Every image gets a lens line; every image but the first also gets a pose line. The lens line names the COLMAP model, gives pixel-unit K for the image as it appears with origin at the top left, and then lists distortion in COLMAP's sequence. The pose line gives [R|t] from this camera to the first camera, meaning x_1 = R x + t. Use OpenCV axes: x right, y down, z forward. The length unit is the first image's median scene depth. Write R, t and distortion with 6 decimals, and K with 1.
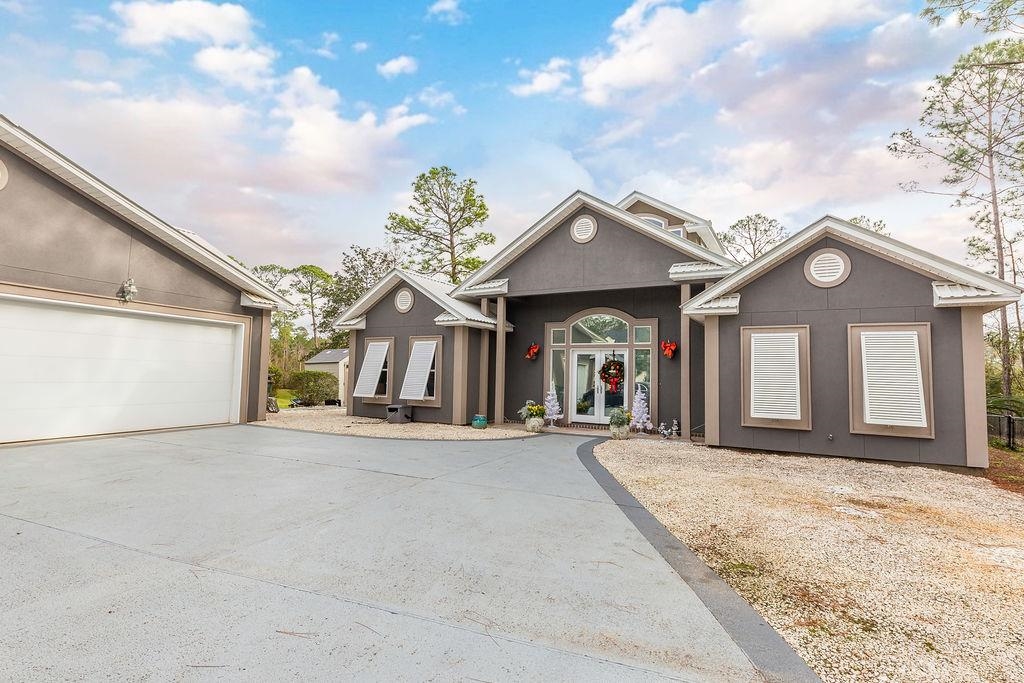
lens RADIAL K [[501.5, 0, 511.6], [0, 501.5, 343.4], [0, 0, 1]] dist [0.010055, -0.001654]
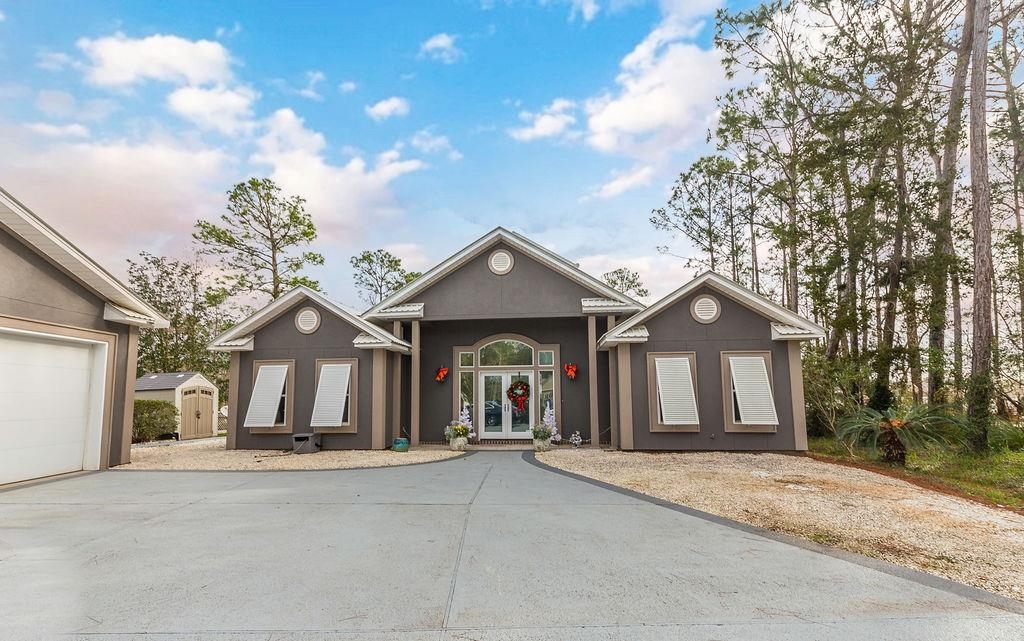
lens RADIAL K [[466.0, 0, 499.6], [0, 466.0, 357.6], [0, 0, 1]] dist [0.009617, -0.001626]
pose [[0.912372, 0.004277, 0.409339, -0.265920], [0.002541, 0.999867, -0.016109, -0.002193], [-0.409354, 0.015738, 0.912240, 0.071732]]
